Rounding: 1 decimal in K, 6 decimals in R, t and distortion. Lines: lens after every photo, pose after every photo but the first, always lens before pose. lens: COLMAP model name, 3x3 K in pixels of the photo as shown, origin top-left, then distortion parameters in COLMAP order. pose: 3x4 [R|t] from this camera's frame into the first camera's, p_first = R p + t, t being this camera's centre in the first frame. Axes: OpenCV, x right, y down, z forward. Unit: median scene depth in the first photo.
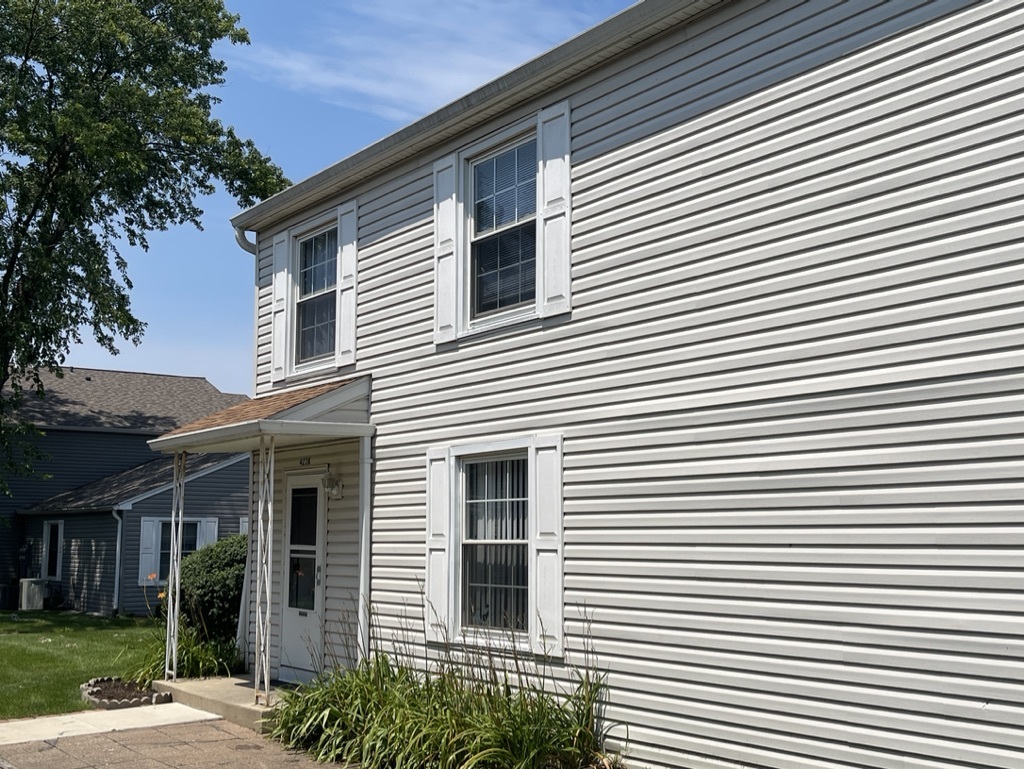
lens RADIAL K [[1173.8, 0, 510.5], [0, 1173.8, 385.9], [0, 0, 1]] dist [0.155113, 0.000000]
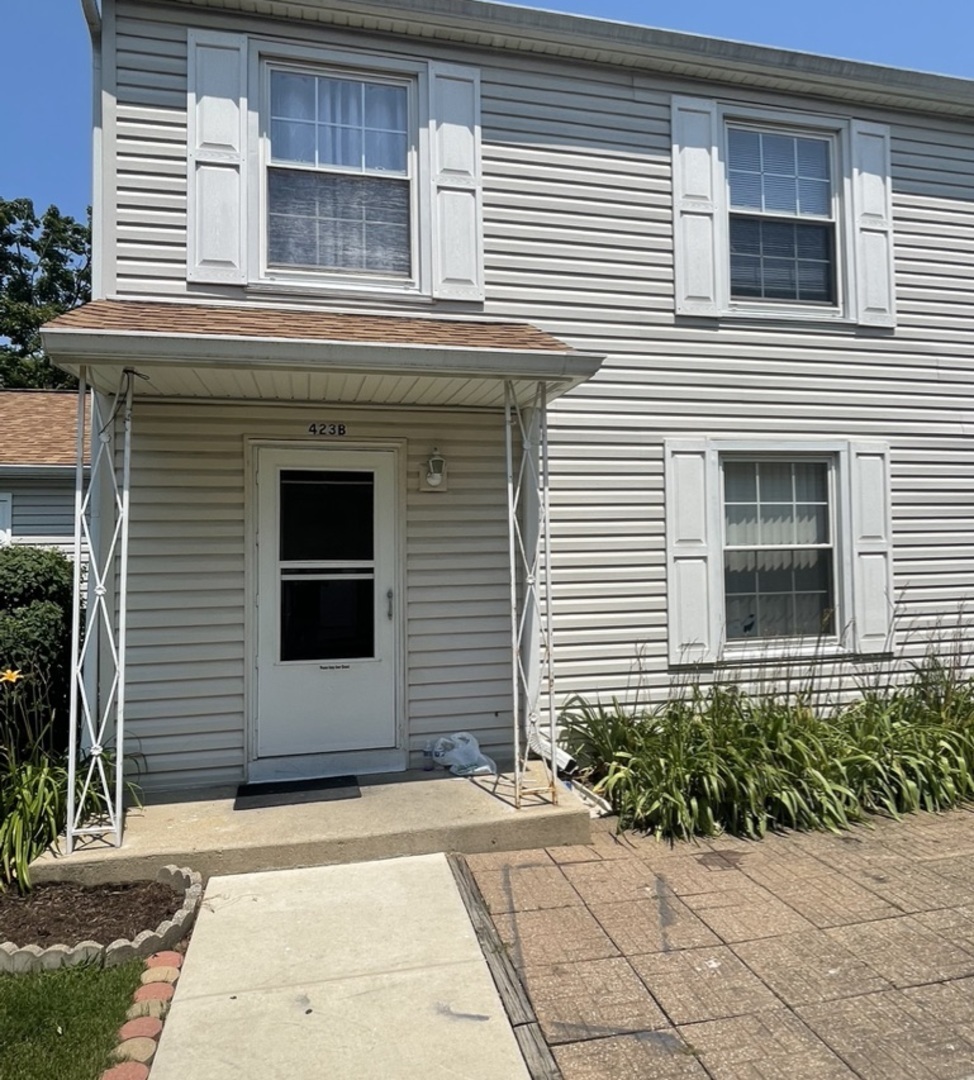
lens RADIAL K [[613.2, 0, 486.6], [0, 613.2, 546.0], [0, 0, 1]] dist [0.006003, -0.004956]
pose [[0.424462, 0.024412, 0.905117, -0.524841], [-0.092343, 0.995591, 0.016453, 0.137146], [-0.900725, -0.090565, 0.424845, 0.947474]]
